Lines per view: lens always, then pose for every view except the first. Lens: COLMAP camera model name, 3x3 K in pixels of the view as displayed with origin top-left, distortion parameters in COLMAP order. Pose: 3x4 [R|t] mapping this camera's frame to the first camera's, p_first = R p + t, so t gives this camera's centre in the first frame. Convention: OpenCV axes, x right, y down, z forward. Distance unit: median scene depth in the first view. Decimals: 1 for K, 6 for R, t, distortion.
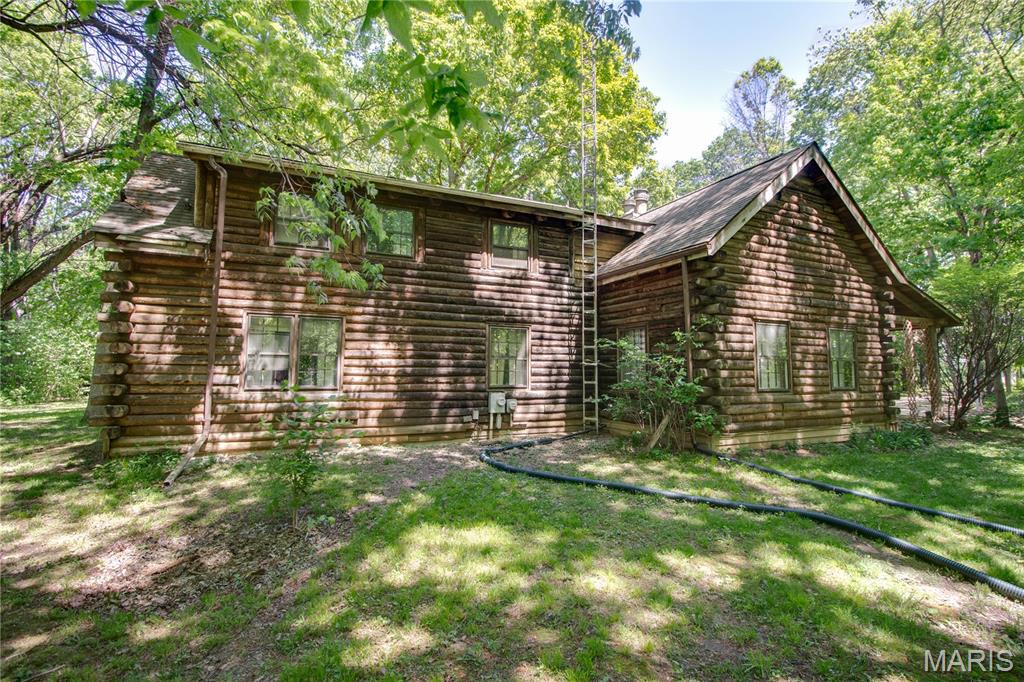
lens RADIAL K [[474.5, 0, 513.2], [0, 474.5, 341.4], [0, 0, 1]] dist [0.000141, -0.001206]
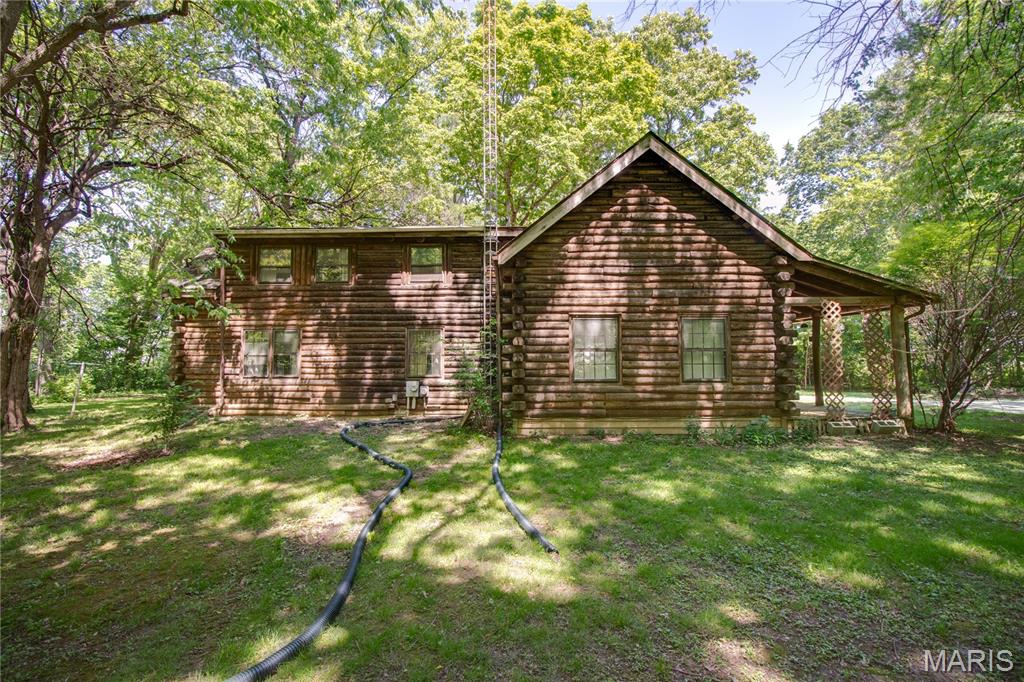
lens RADIAL K [[474.5, 0, 504.4], [0, 474.5, 341.7], [0, 0, 1]] dist [0.000141, -0.001206]
pose [[0.898619, -0.027258, -0.437881, 0.803059], [0.036202, 0.999271, 0.012091, -0.004387], [0.437233, -0.026717, 0.898951, -0.041040]]
